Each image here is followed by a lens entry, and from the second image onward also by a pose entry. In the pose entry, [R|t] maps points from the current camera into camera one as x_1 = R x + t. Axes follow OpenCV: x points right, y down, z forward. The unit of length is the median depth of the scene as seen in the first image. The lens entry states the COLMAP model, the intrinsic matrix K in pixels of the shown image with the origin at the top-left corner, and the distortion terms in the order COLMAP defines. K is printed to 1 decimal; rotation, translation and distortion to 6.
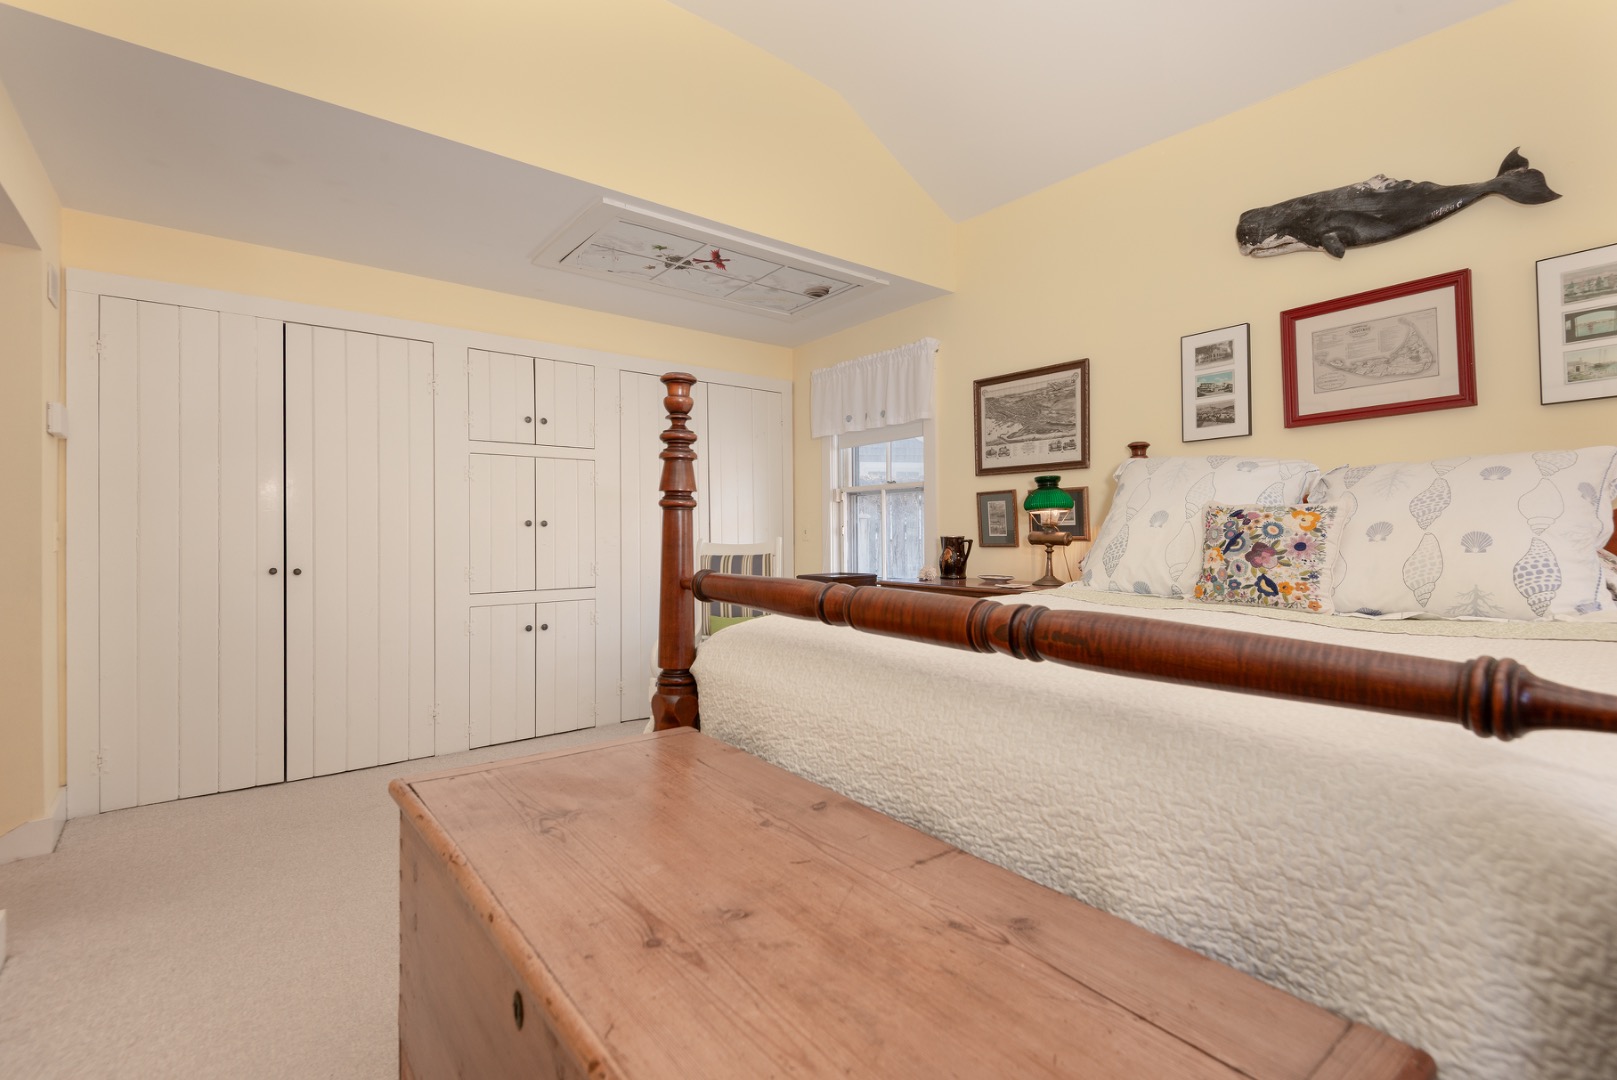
lens RADIAL K [[740.8, 0, 804.9], [0, 740.8, 531.1], [0, 0, 1]] dist [0.042041, -0.028935]
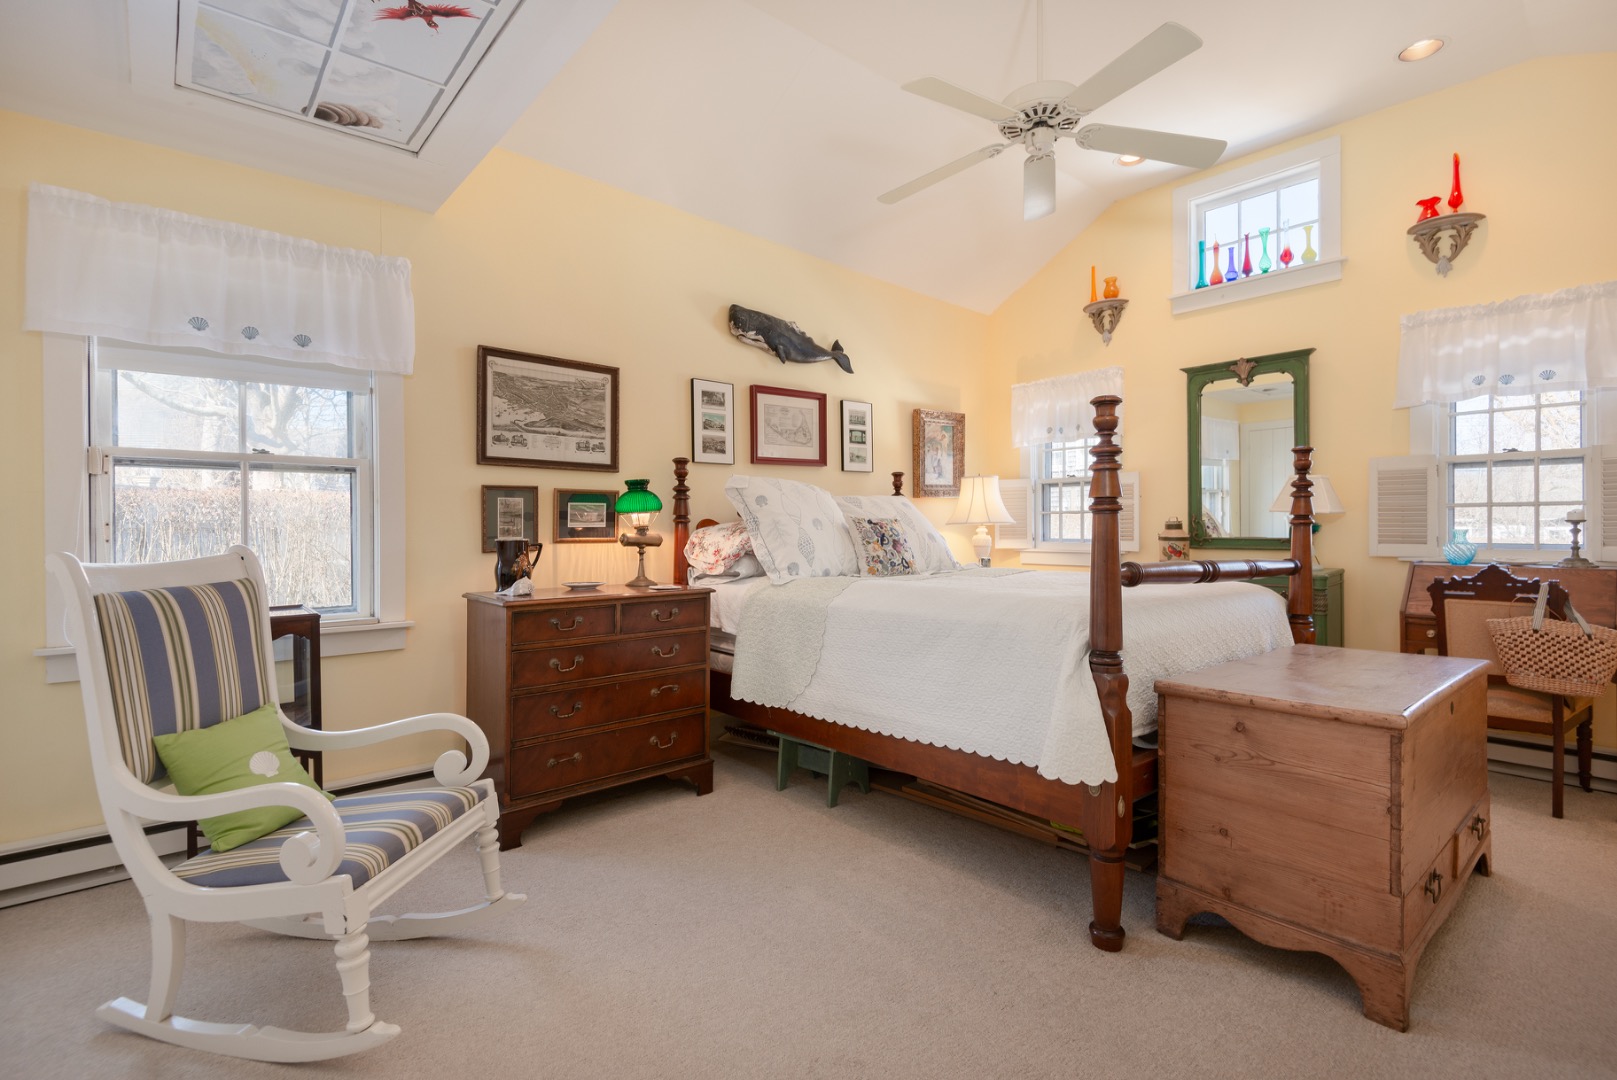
lens RADIAL K [[740.8, 0, 804.9], [0, 740.8, 531.1], [0, 0, 1]] dist [0.042041, -0.028935]
pose [[-0.044257, 0.004572, 0.999010, -0.708717], [0.001930, 0.999988, -0.004491, 0.002592], [-0.999018, 0.001729, -0.044265, 0.825854]]
